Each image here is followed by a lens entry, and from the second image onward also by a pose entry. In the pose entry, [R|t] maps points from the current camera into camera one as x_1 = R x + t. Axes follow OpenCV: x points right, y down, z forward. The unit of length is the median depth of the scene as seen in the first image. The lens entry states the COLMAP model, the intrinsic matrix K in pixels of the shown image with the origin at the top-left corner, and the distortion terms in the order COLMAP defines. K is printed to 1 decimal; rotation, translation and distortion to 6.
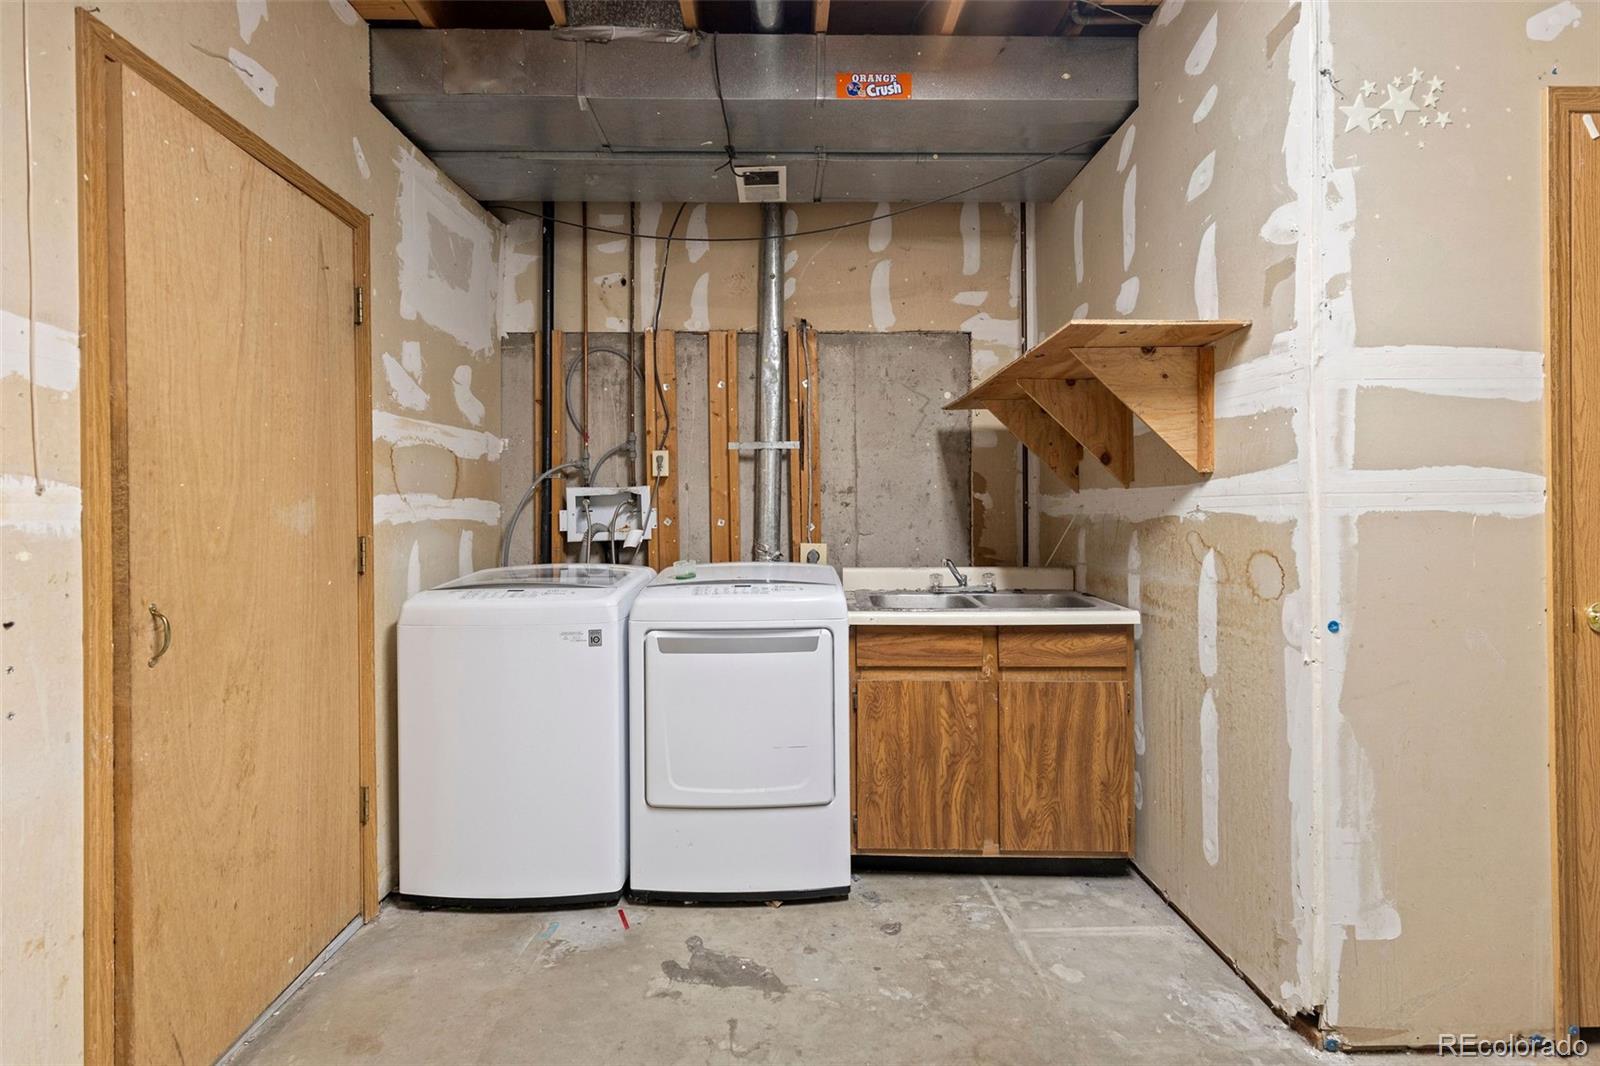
lens RADIAL K [[730.9, 0, 796.3], [0, 730.9, 515.2], [0, 0, 1]] dist [0.000854, -0.000441]
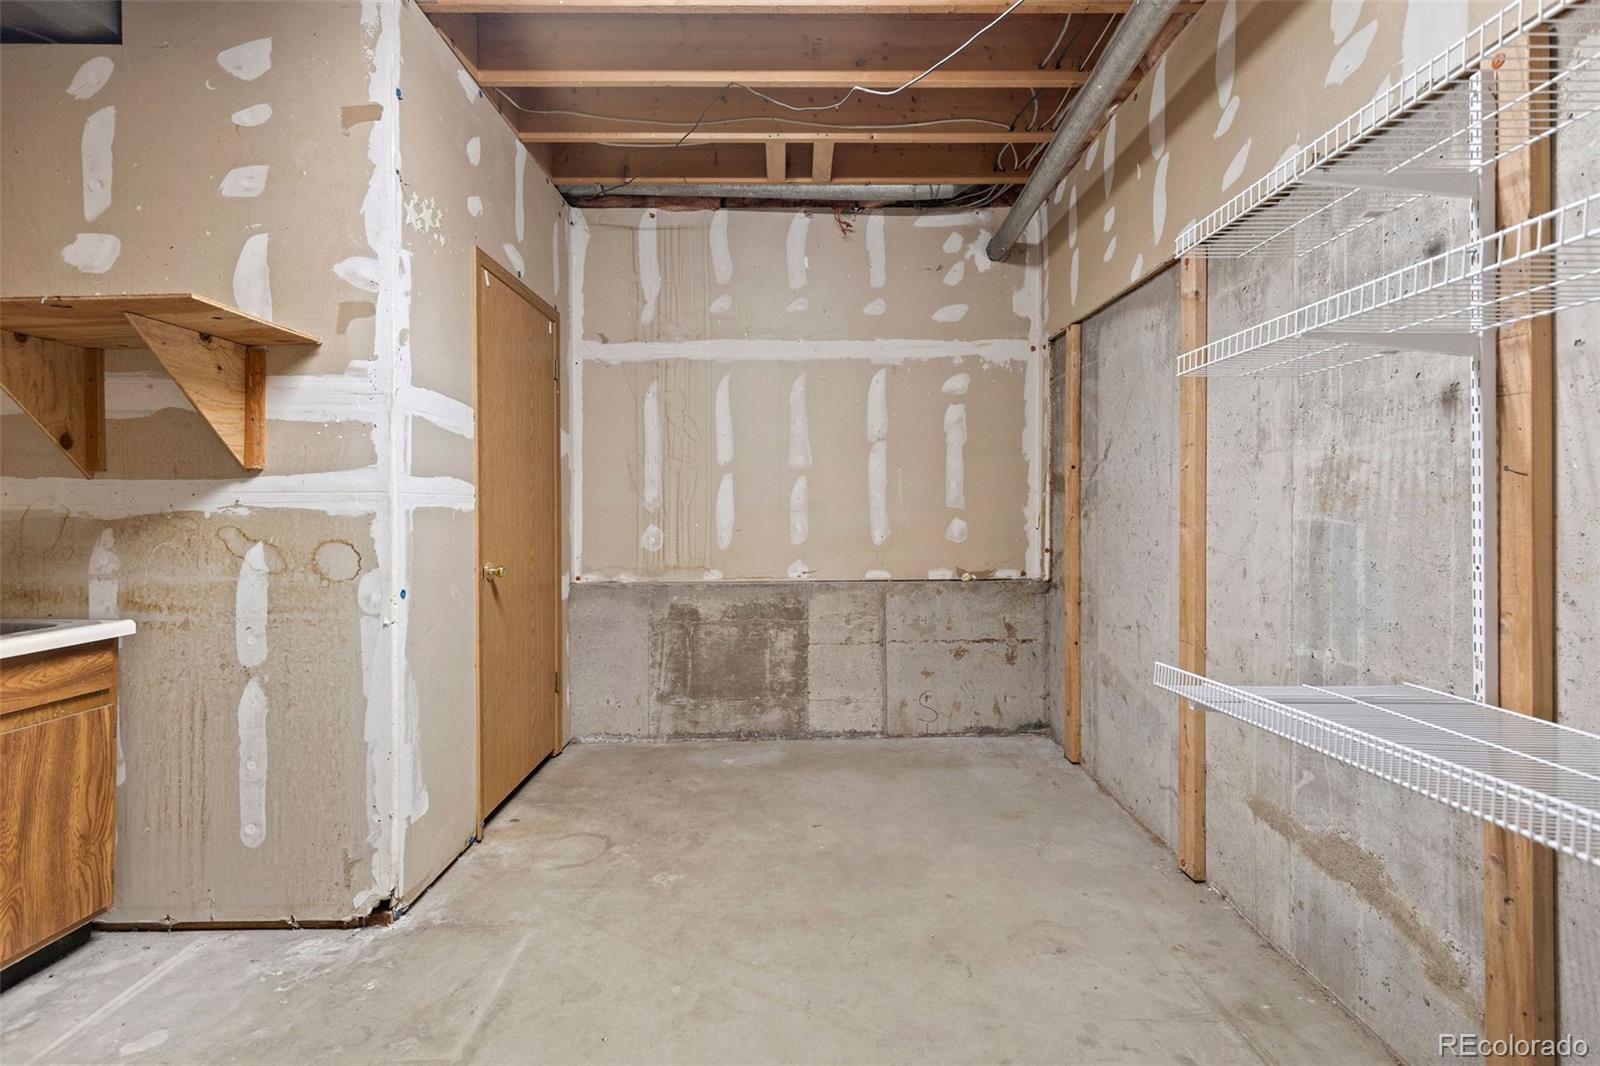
lens RADIAL K [[730.9, 0, 796.3], [0, 730.9, 515.2], [0, 0, 1]] dist [0.000854, -0.000441]
pose [[0.019939, -0.000977, 0.999801, -0.467197], [0.005799, 0.999983, 0.000861, 0.010808], [-0.999784, 0.005780, 0.019944, 0.213369]]
